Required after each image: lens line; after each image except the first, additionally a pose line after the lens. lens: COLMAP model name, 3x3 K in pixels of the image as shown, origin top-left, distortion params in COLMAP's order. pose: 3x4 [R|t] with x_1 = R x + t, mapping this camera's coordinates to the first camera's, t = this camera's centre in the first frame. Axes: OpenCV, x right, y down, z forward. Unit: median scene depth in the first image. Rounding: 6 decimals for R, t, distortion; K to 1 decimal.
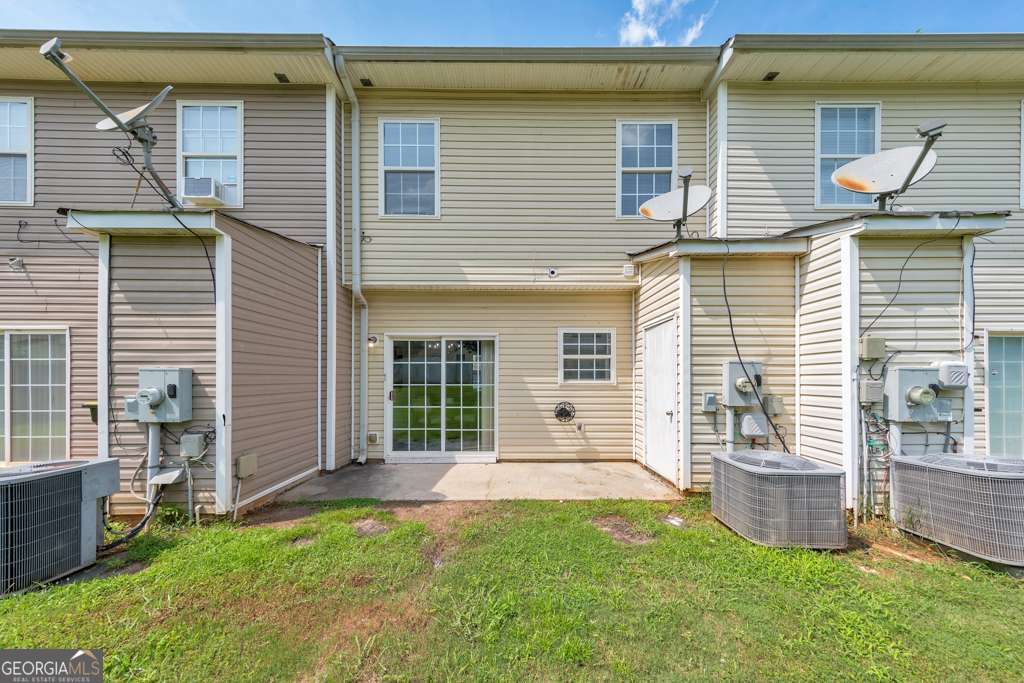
lens RADIAL K [[330.9, 0, 513.5], [0, 330.9, 375.5], [0, 0, 1]] dist [0.008011, -0.000015]
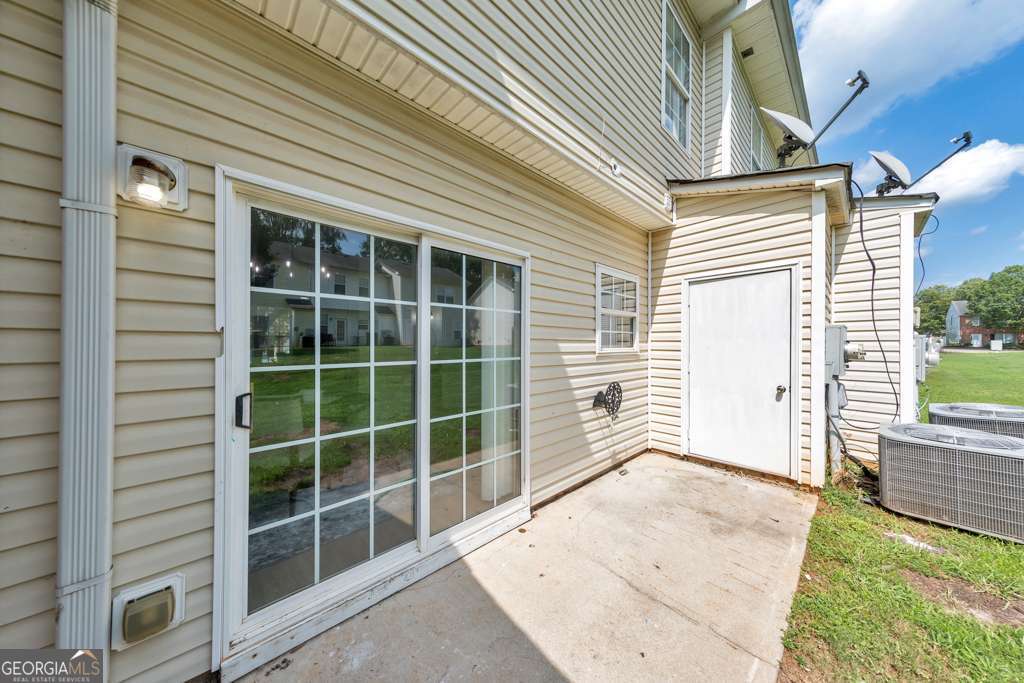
lens RADIAL K [[322.2, 0, 518.4], [0, 322.2, 343.5], [0, 0, 1]] dist [0.000589, -0.000031]
pose [[0.733726, 0.002707, 0.679440, -0.384850], [-0.003605, 0.999993, -0.000091, 0.006446], [-0.679436, -0.002382, 0.733731, 0.659543]]
